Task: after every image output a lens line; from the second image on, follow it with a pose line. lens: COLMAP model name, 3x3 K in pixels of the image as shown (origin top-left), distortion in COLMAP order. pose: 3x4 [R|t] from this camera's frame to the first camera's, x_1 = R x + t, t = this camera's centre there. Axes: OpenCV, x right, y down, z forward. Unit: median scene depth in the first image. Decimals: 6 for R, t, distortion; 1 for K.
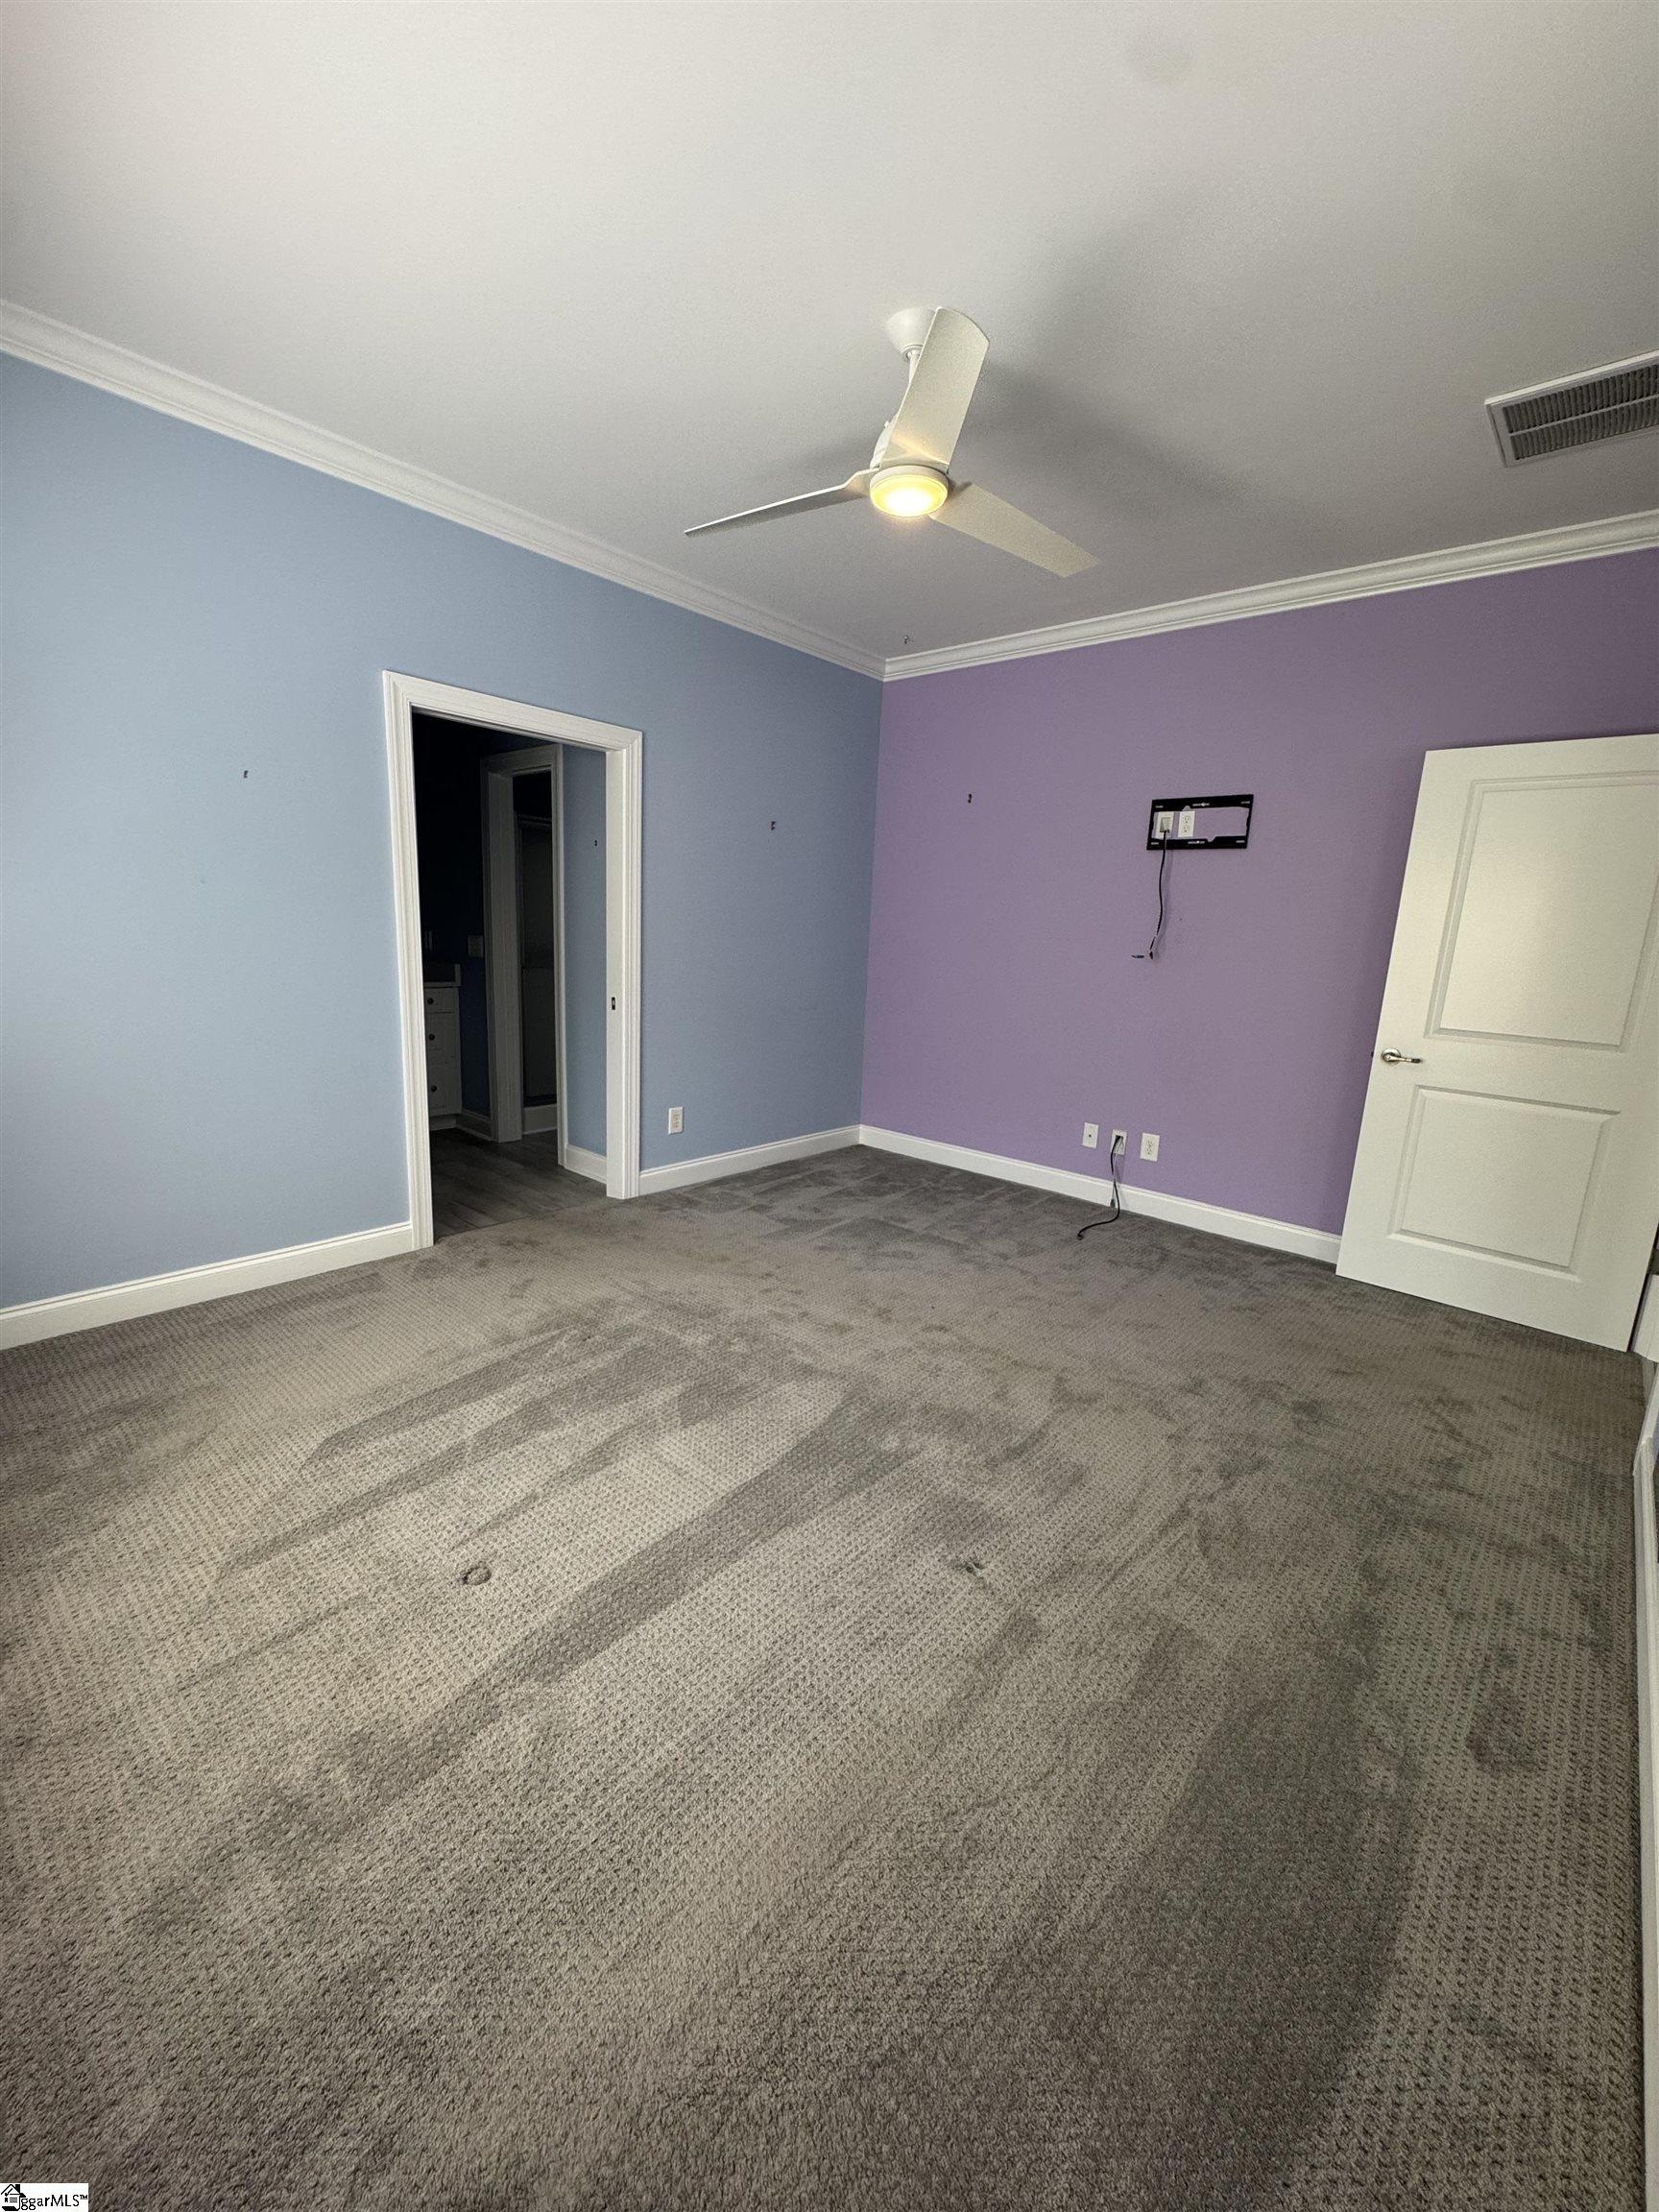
lens RADIAL K [[881.6, 0, 828.8], [0, 881.6, 1107.0], [0, 0, 1]] dist [-0.004081, 0.000406]
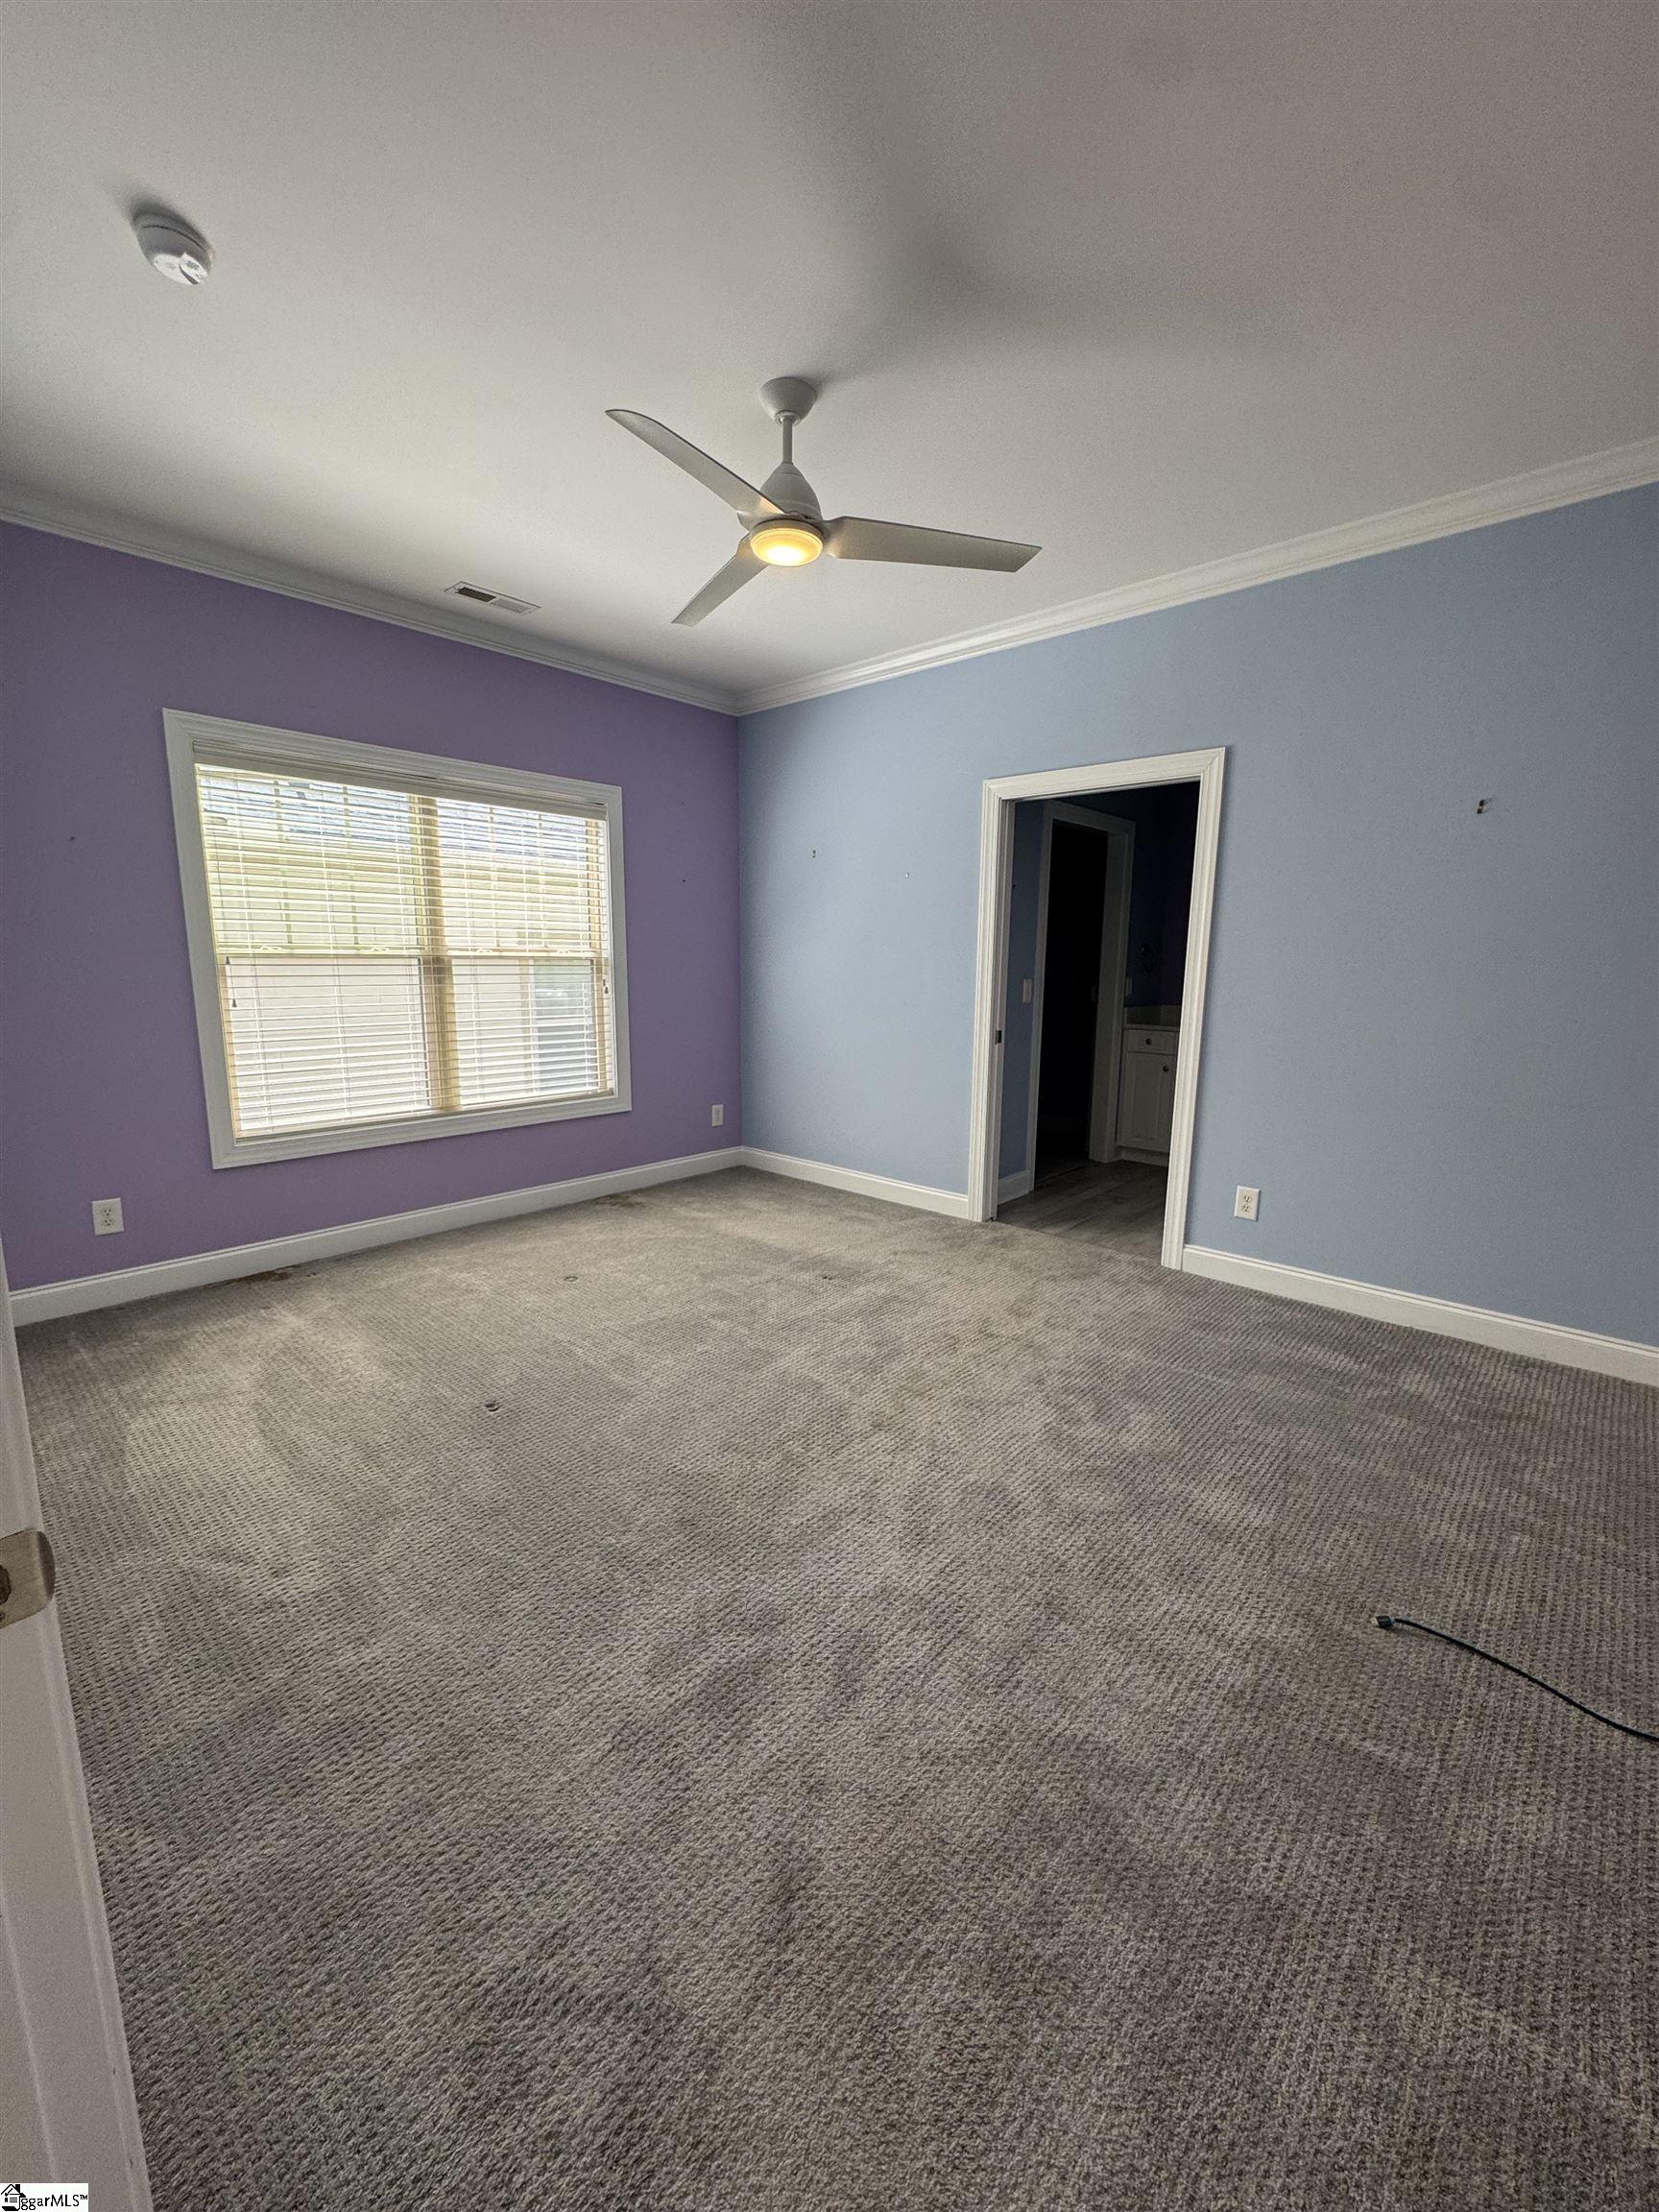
lens RADIAL K [[881.6, 0, 828.8], [0, 881.6, 1107.0], [0, 0, 1]] dist [-0.004081, 0.000406]
pose [[-0.016828, 0.118829, -0.992772, 0.748645], [-0.214090, 0.969456, 0.119667, -0.101773], [0.976669, 0.214557, 0.009126, 0.723986]]
